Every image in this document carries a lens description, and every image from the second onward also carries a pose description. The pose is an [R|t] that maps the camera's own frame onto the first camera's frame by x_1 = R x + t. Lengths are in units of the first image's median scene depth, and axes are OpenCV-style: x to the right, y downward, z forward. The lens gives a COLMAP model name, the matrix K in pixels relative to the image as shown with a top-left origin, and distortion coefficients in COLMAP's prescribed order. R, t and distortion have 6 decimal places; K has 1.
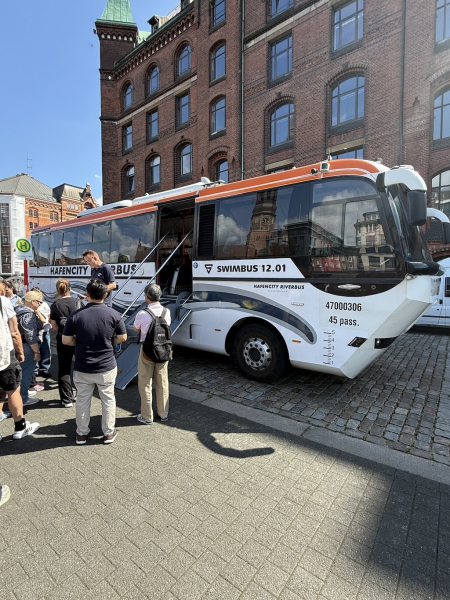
lens RADIAL K [[282.3, 0, 220.5], [0, 282.3, 297.6], [0, 0, 1]] dist [0.000783, -0.000909]
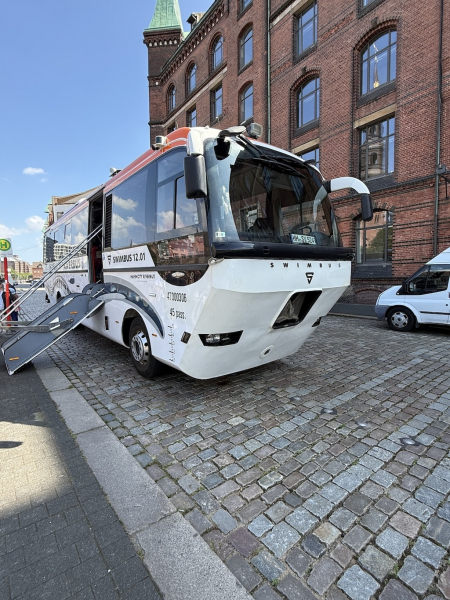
lens RADIAL K [[282.3, 0, 225.0], [0, 282.3, 297.5], [0, 0, 1]] dist [0.000783, -0.000909]
pose [[0.973247, 0.003520, -0.229736, 0.174161], [0.000217, 0.999868, 0.016239, 0.004086], [0.229763, -0.015854, 0.973117, 0.038289]]
